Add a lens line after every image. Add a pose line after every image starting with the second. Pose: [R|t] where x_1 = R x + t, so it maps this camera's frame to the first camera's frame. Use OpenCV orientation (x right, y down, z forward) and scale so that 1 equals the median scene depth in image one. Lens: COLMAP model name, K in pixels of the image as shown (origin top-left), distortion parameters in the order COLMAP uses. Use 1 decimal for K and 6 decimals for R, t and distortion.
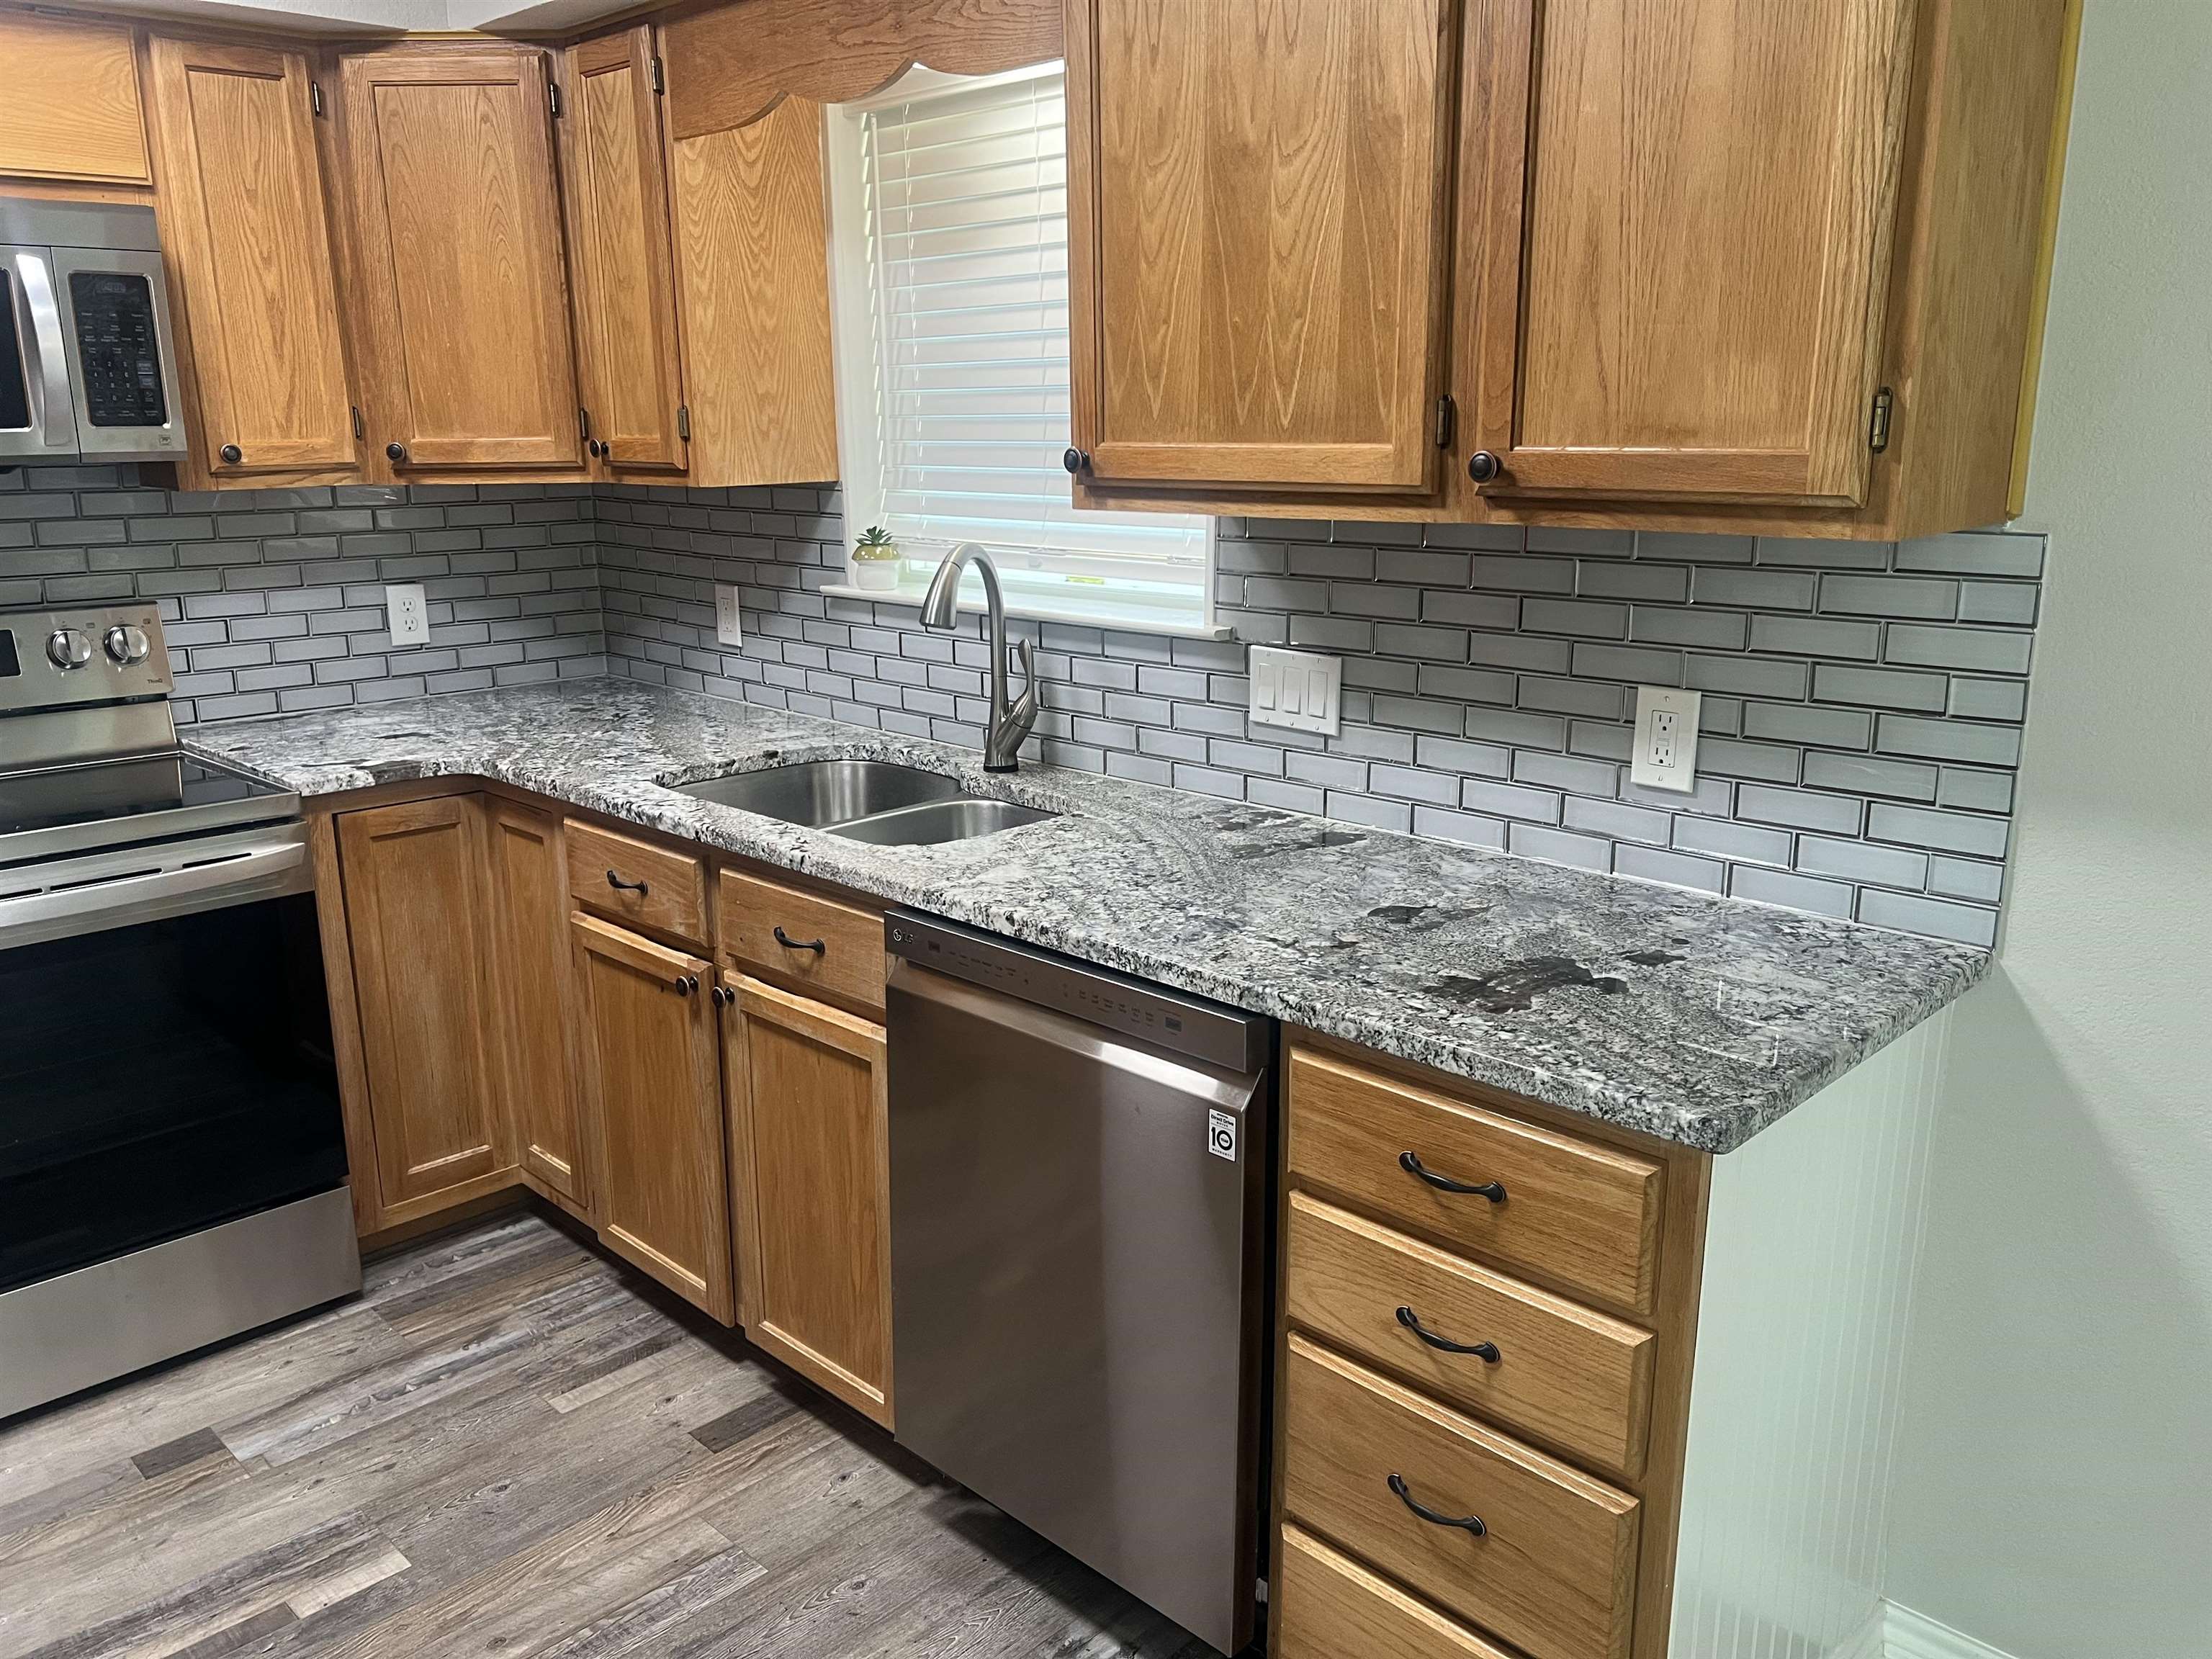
lens RADIAL K [[1664.2, 0, 1089.9], [0, 1664.2, 840.0], [0, 0, 1]] dist [0.085448, -0.107211]
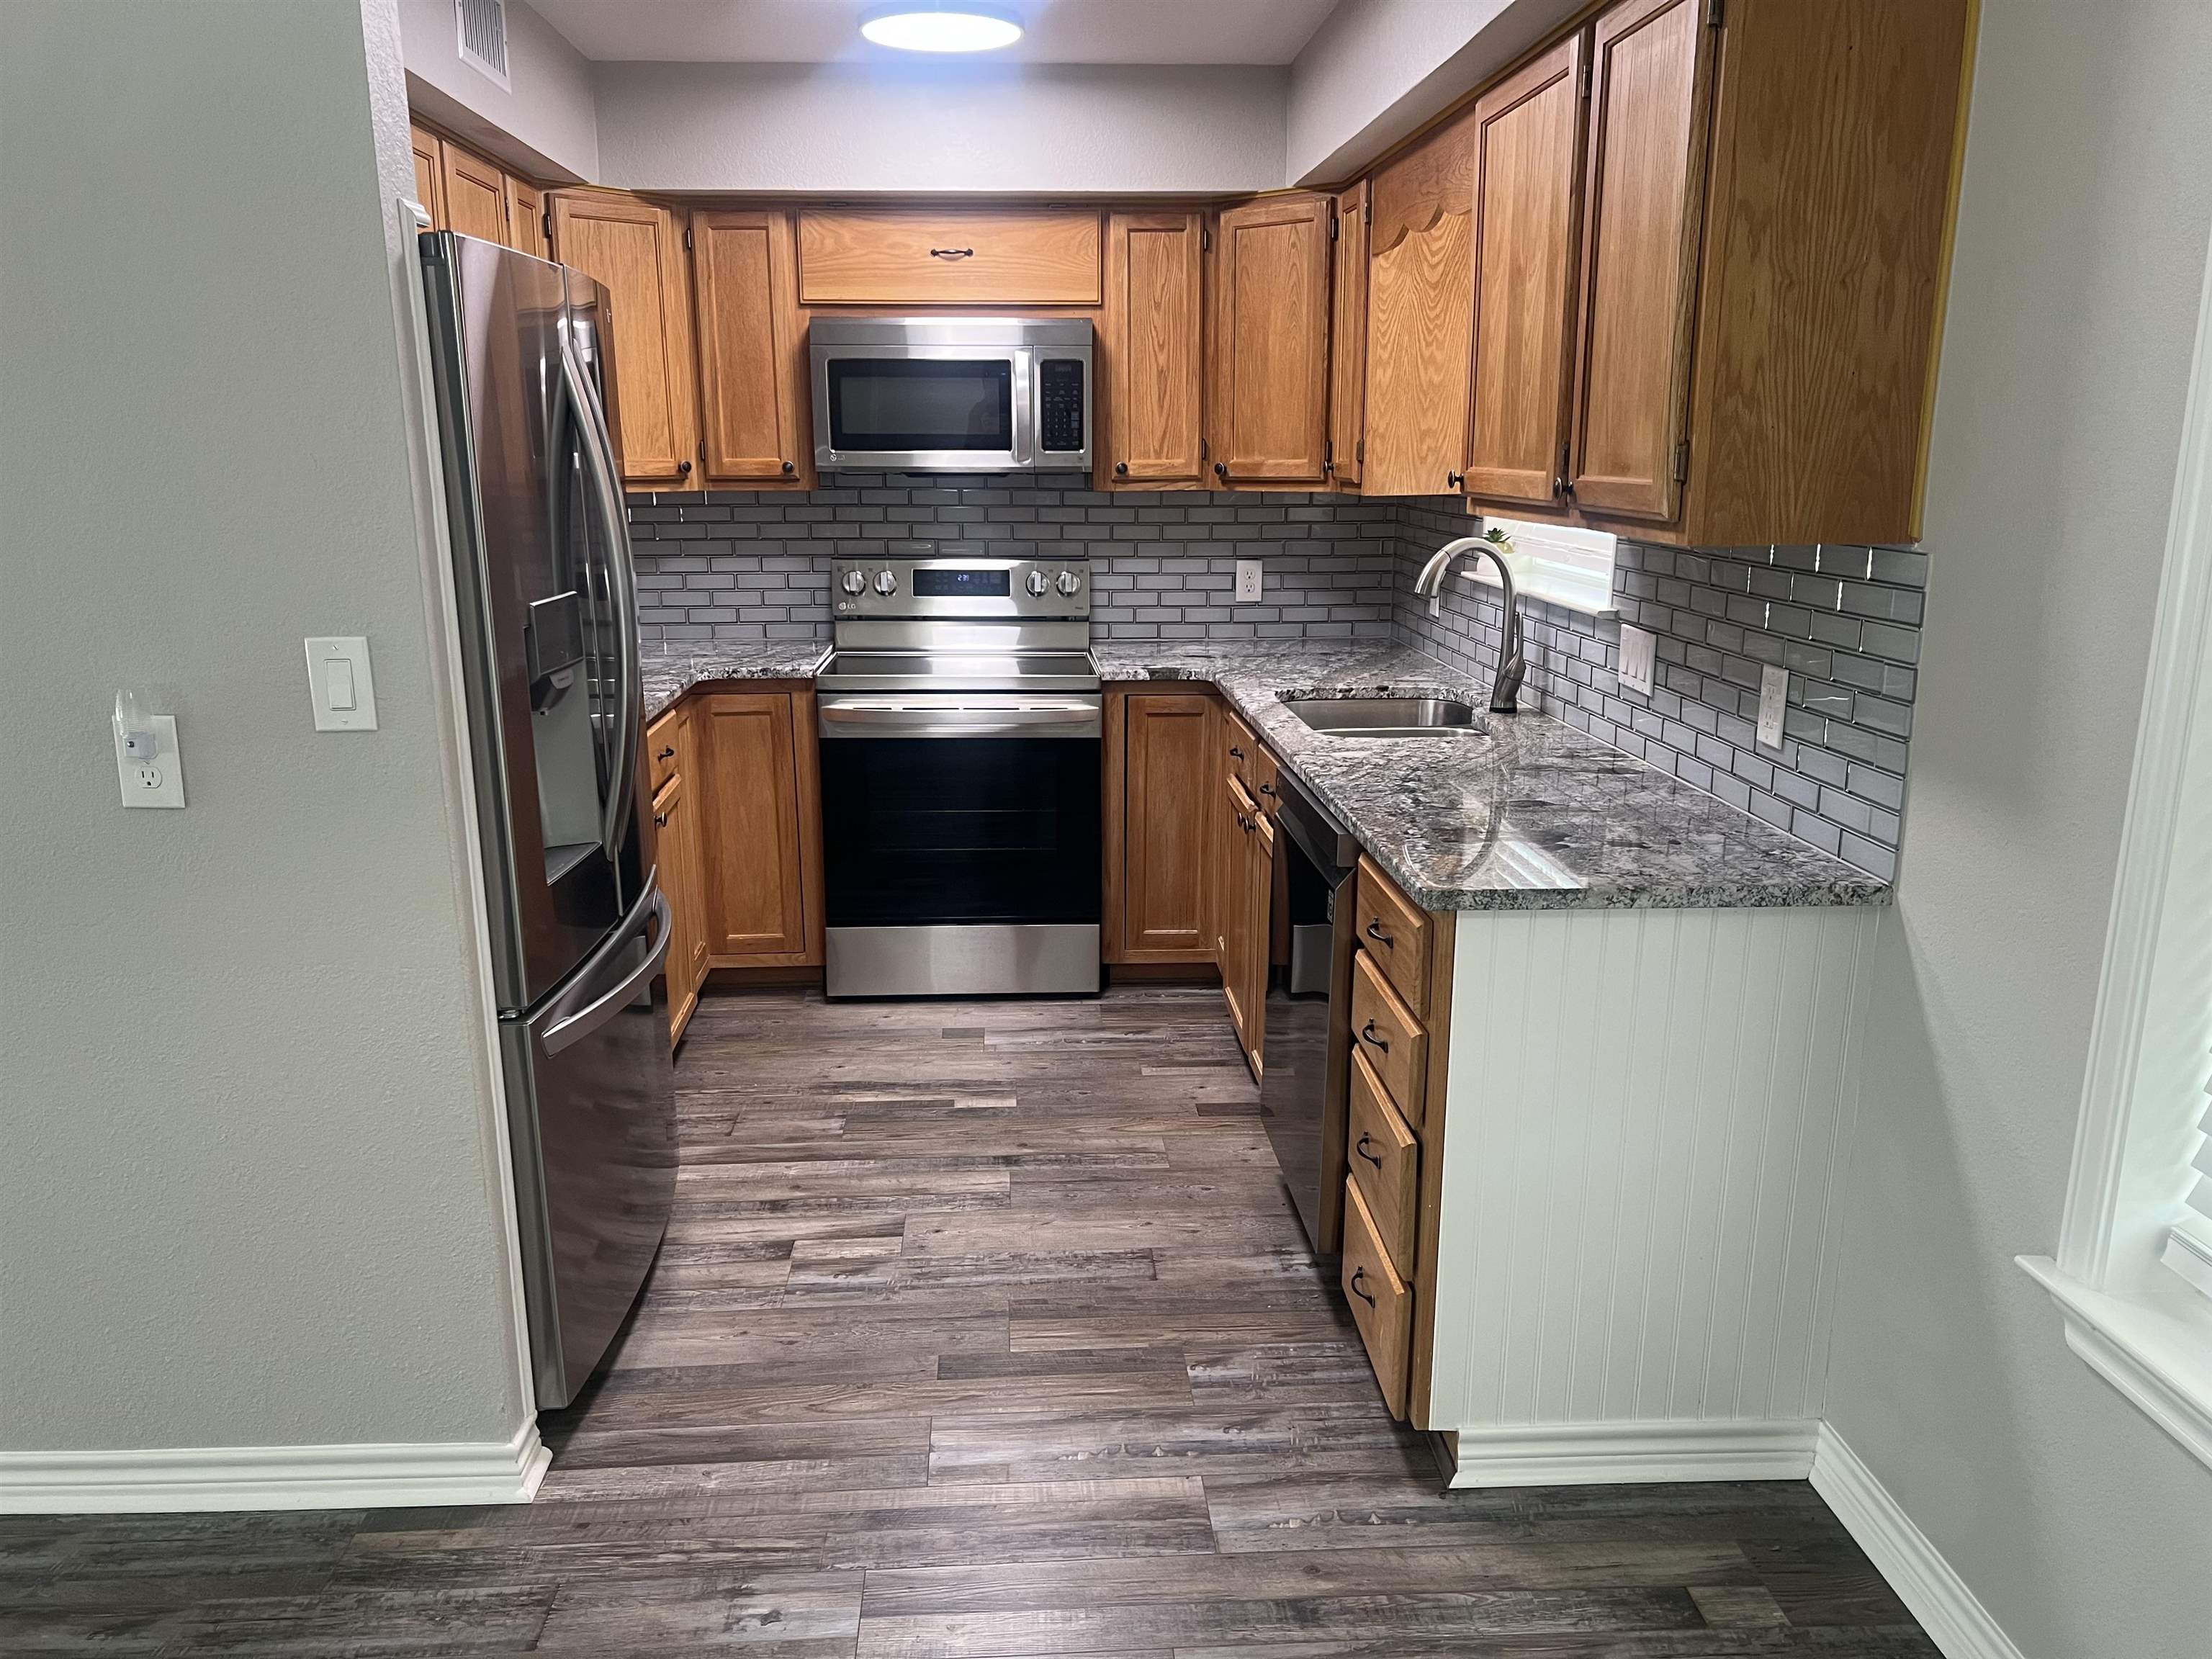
lens RADIAL K [[1668.9, 0, 1098.5], [0, 1668.9, 863.4], [0, 0, 1]] dist [0.125359, -0.238039]
pose [[0.746696, 0.172113, -0.642513, 0.597082], [-0.171594, 0.983092, 0.063927, 0.046764], [0.642651, 0.062517, 0.763604, -0.230052]]
